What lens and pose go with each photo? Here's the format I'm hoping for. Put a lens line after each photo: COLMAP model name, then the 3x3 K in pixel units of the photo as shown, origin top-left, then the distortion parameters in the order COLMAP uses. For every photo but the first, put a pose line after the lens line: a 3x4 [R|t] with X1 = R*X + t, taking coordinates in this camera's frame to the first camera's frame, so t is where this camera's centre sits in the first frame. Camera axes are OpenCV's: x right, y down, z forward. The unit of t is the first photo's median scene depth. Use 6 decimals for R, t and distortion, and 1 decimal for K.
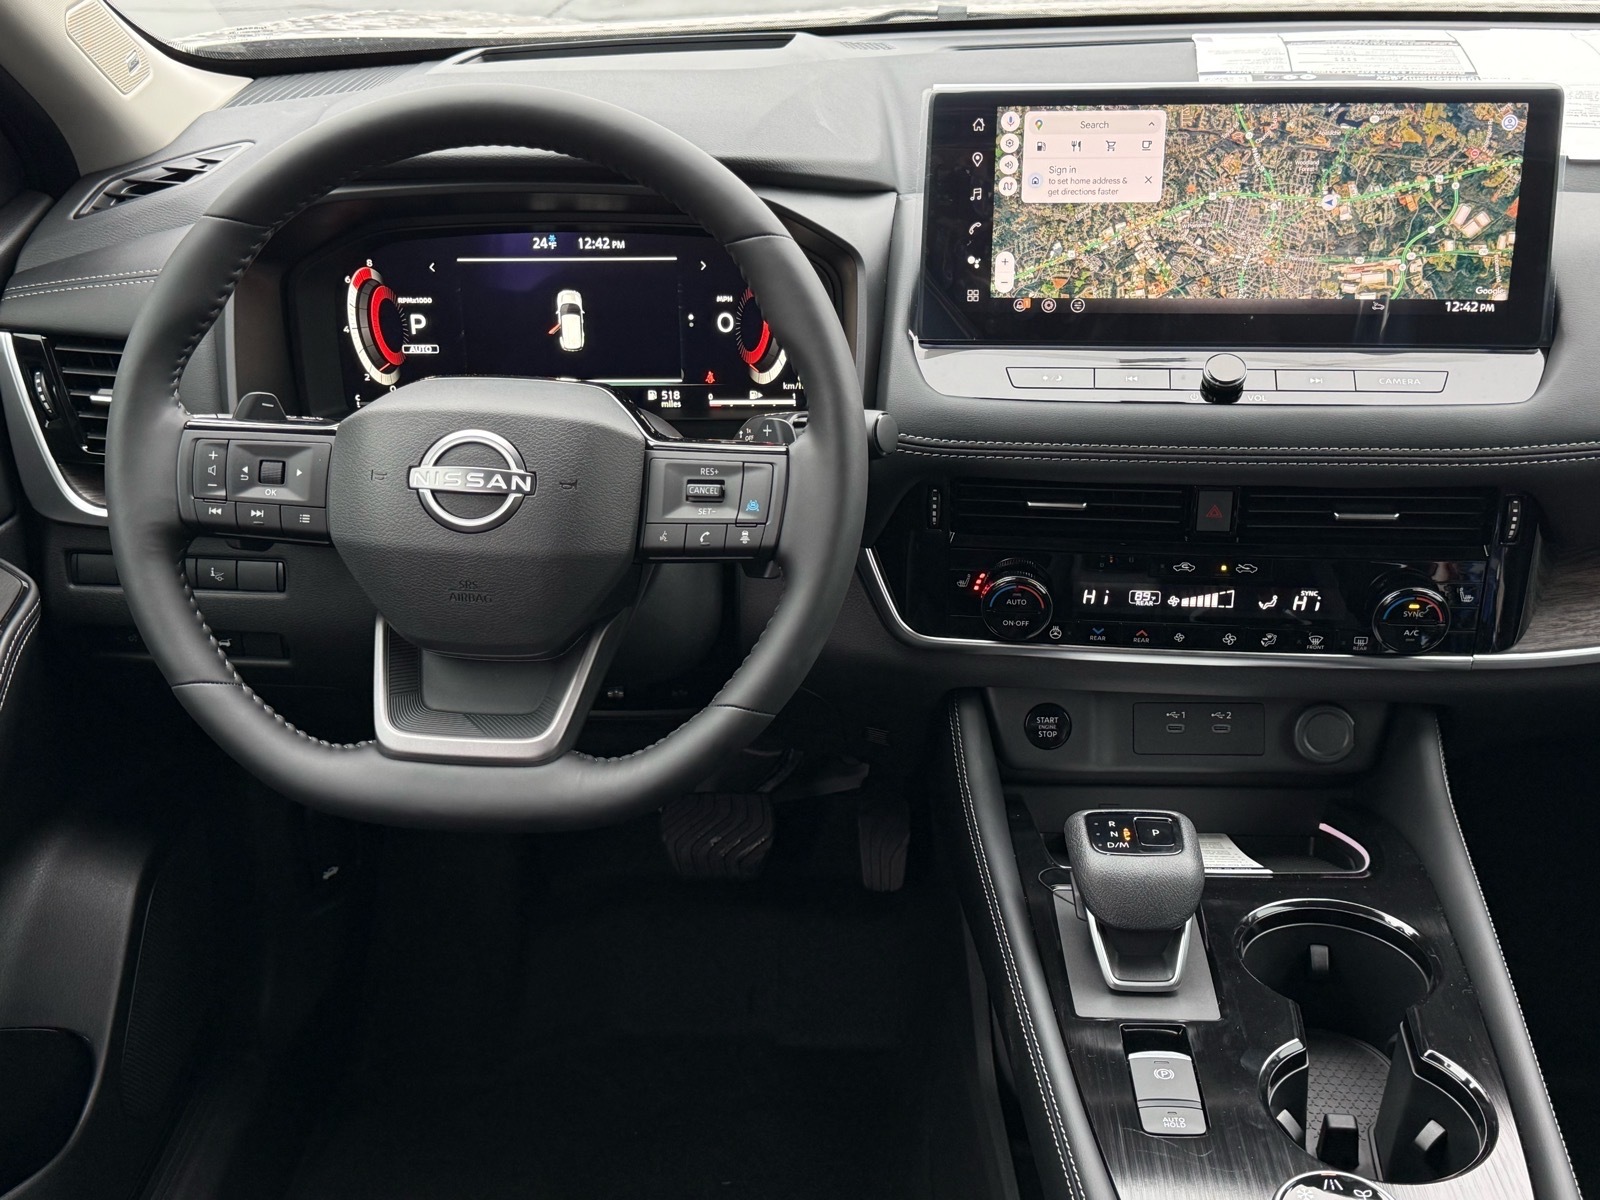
lens RADIAL K [[1749.9, 0, 808.0], [0, 1749.9, 592.1], [0, 0, 1]] dist [0.080539, 0.000000]
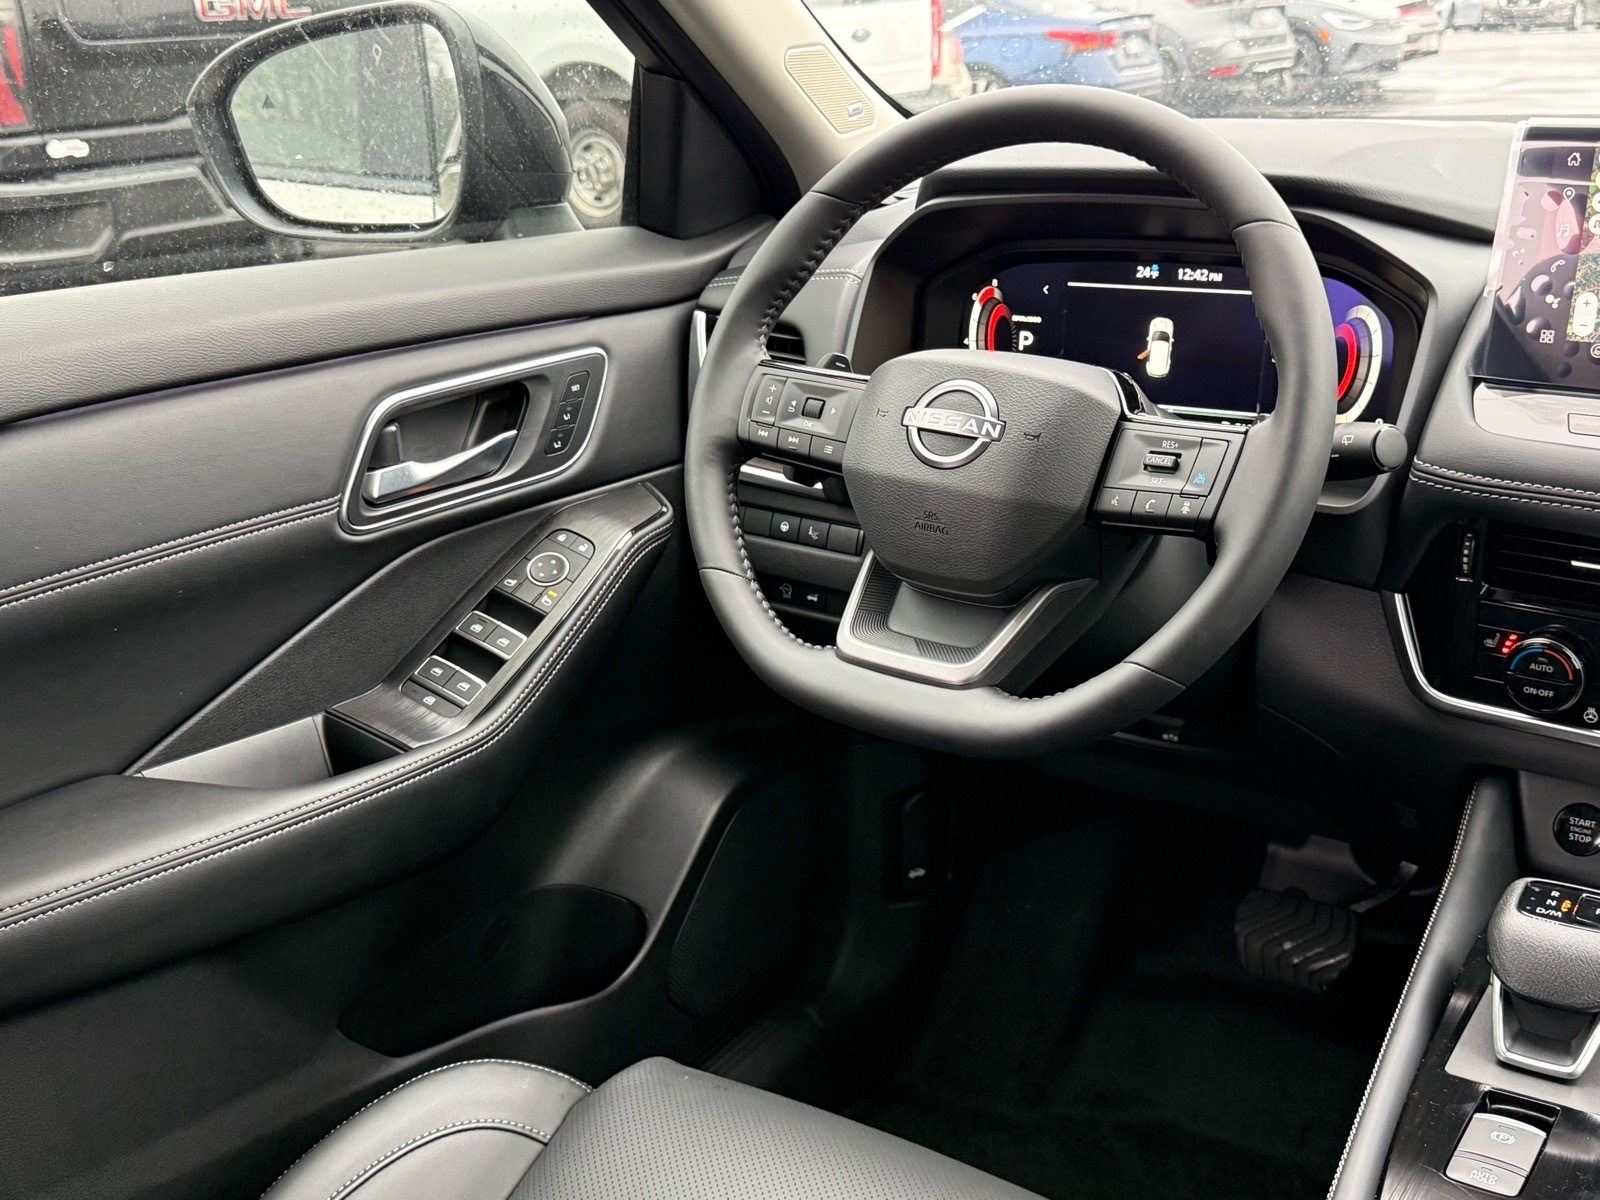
lens RADIAL K [[1749.9, 0, 758.1], [0, 1749.9, 613.0], [0, 0, 1]] dist [0.080539, 0.000000]
pose [[0.851093, 0.163491, -0.498910, 0.237398], [-0.214712, 0.975566, -0.046589, 0.112853], [0.479103, 0.146773, 0.865401, 0.000315]]
